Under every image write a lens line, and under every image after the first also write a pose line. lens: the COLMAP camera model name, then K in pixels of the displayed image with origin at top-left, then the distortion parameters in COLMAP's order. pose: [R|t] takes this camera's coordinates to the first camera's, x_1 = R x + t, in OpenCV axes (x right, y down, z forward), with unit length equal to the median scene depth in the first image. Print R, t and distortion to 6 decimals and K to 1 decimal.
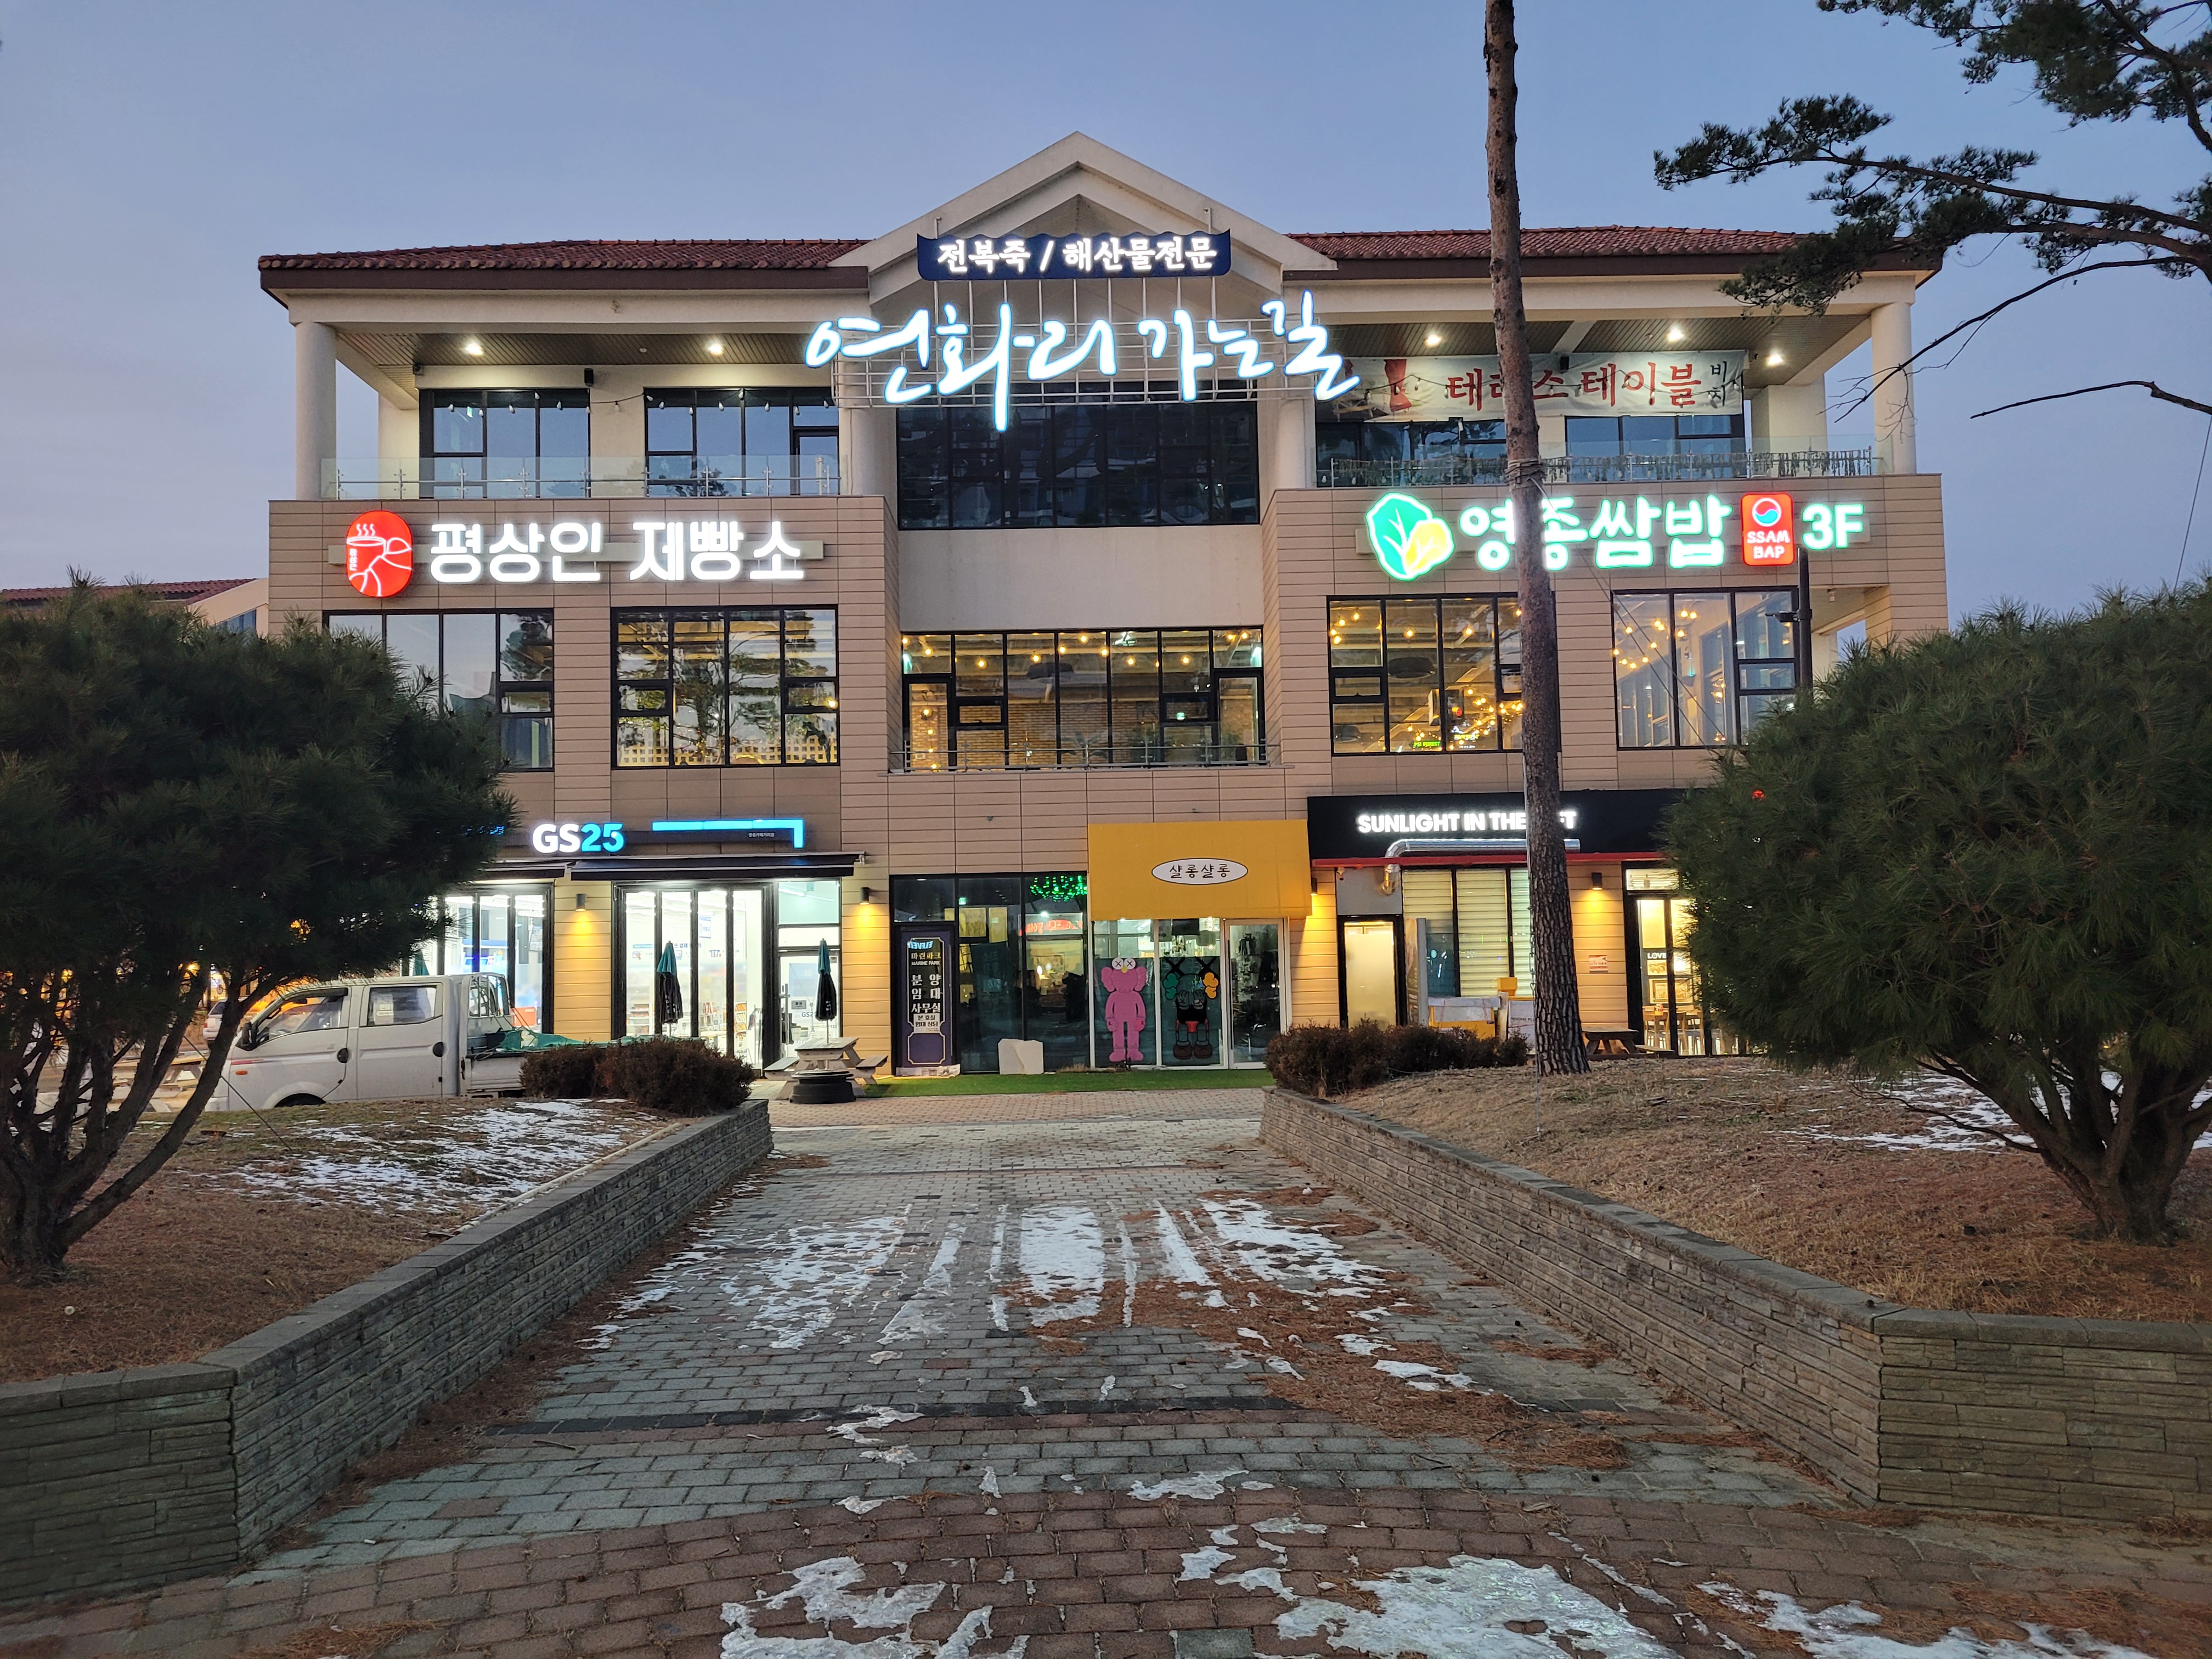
lens RADIAL K [[1676.5, 0, 1105.8], [0, 1676.5, 846.5], [0, 0, 1]] dist [0.057116, 0.001743]
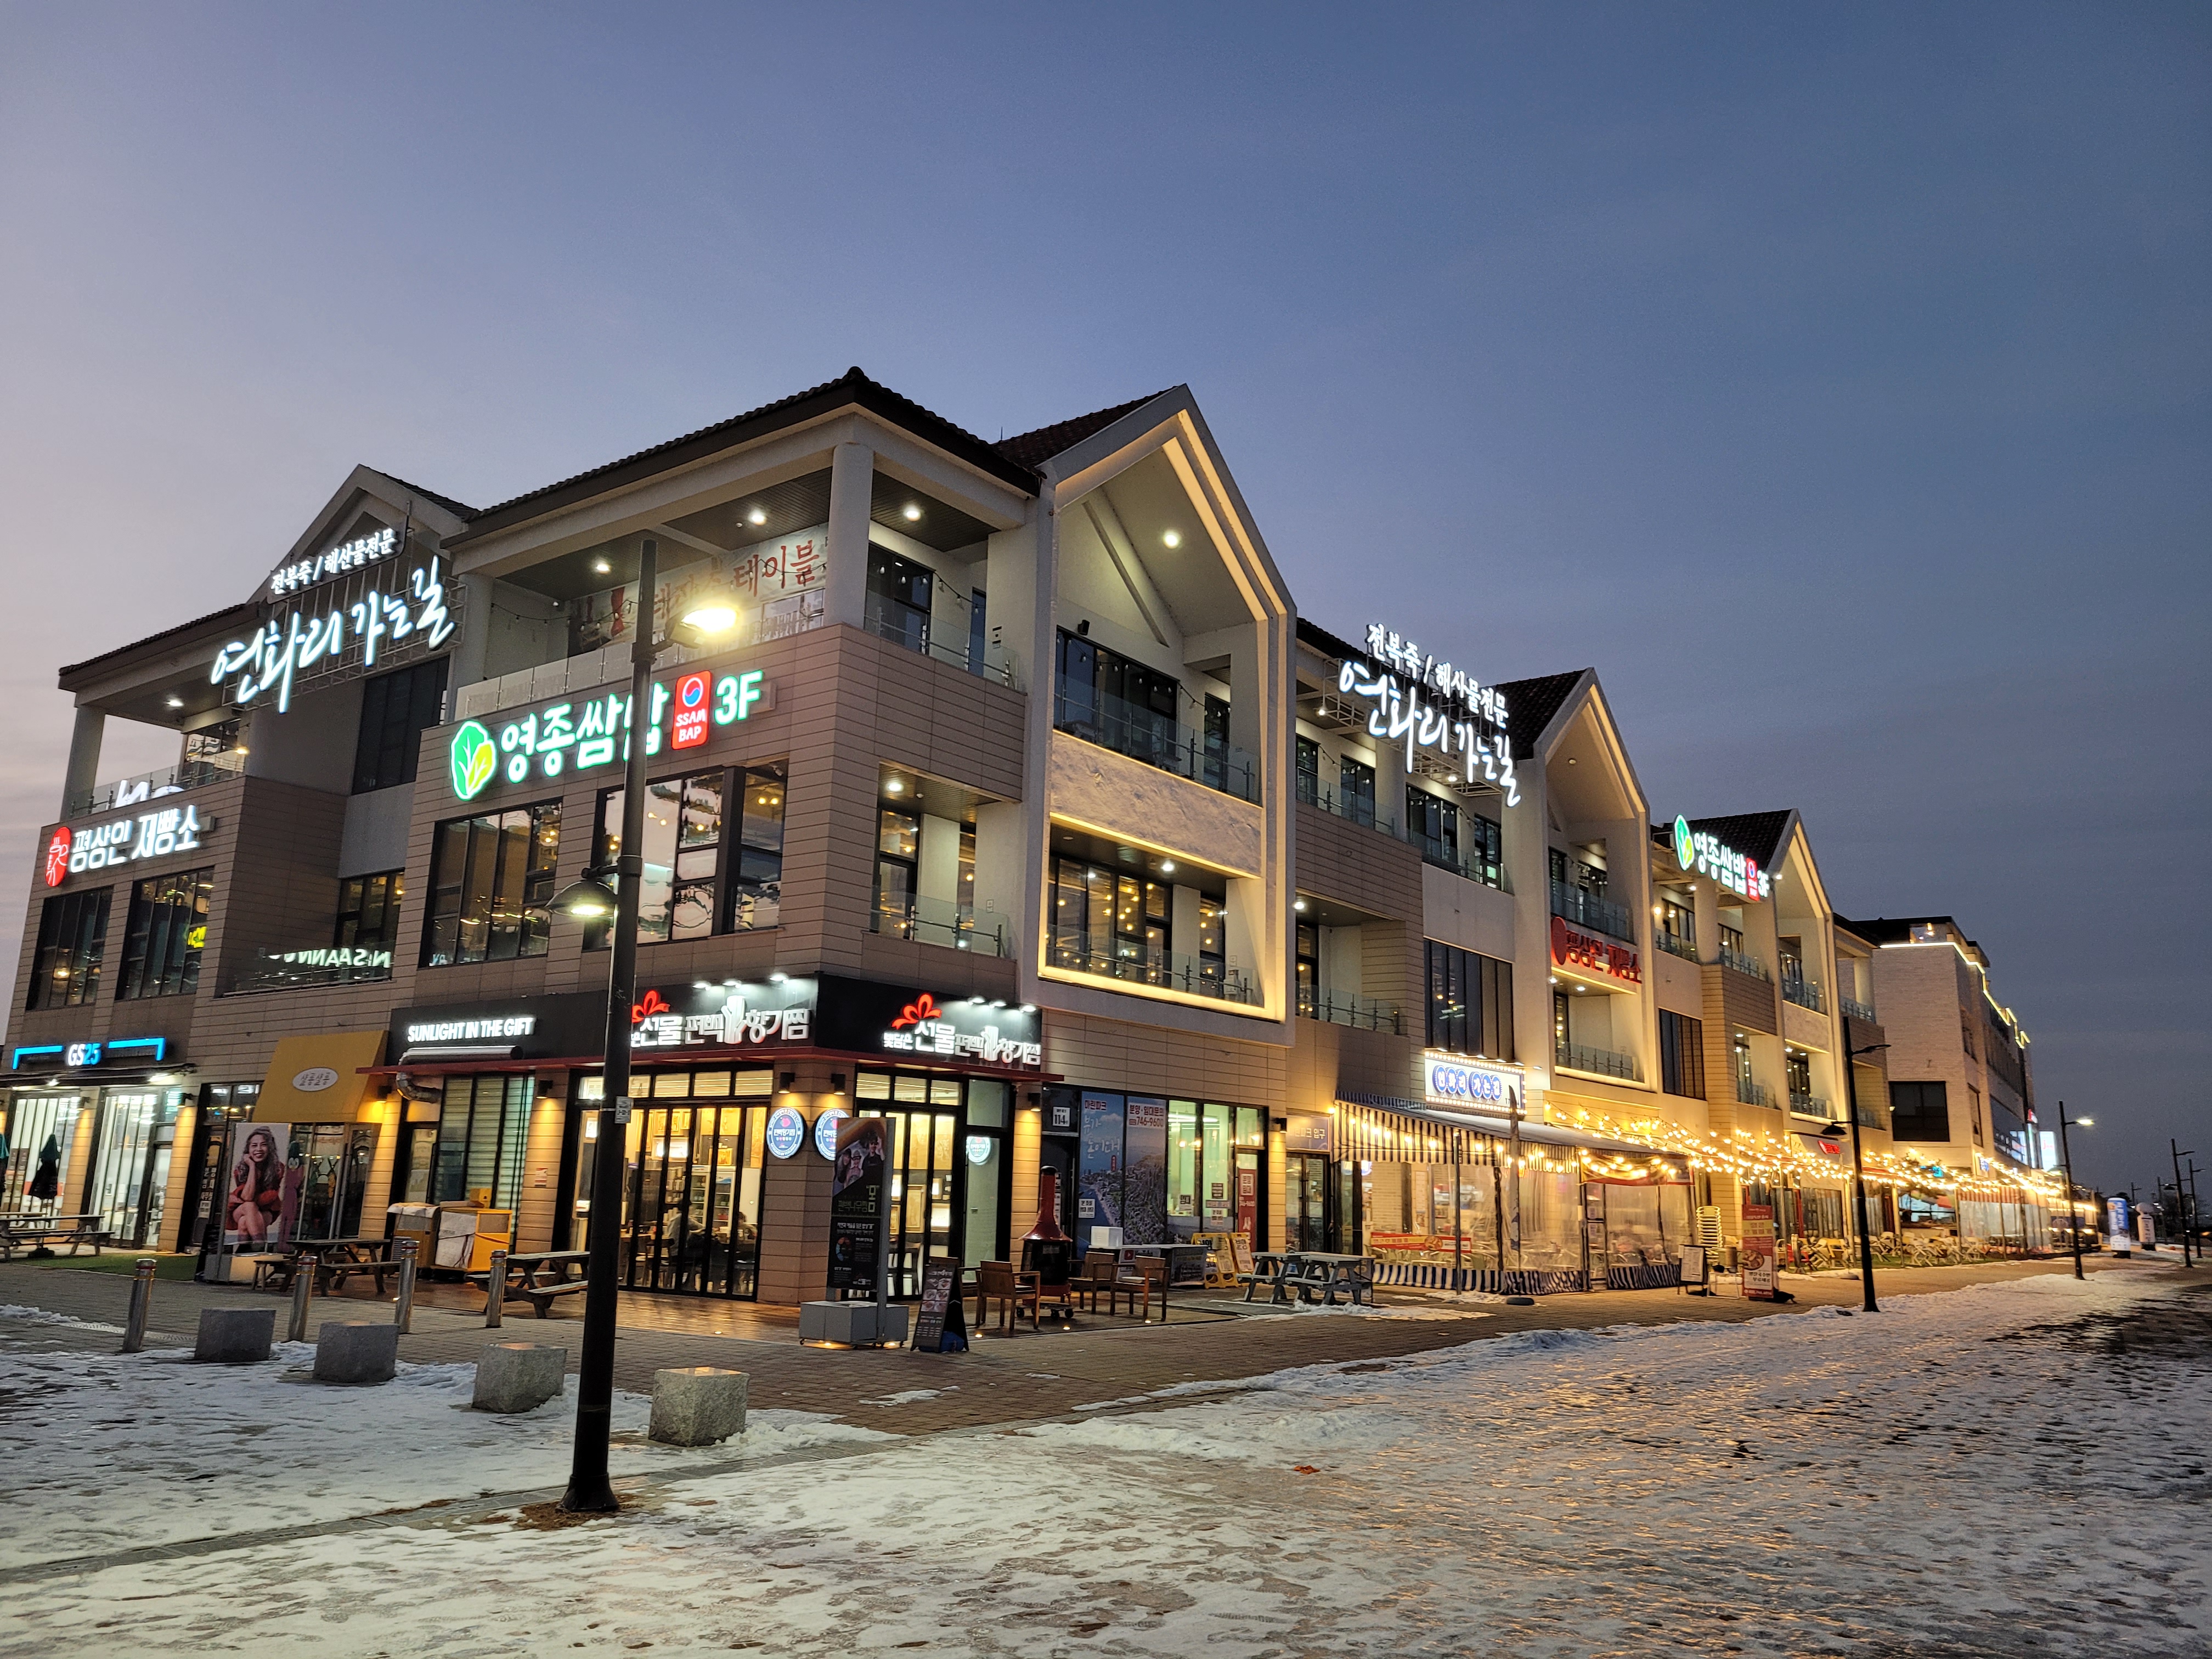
lens RADIAL K [[1676.5, 0, 1105.5], [0, 1676.5, 818.1], [0, 0, 1]] dist [0.057116, 0.001743]
pose [[0.774275, -0.094034, -0.625824, 1.151772], [0.001582, 0.989184, -0.146673, 0.009350], [0.632847, 0.112575, 0.766049, 0.439366]]
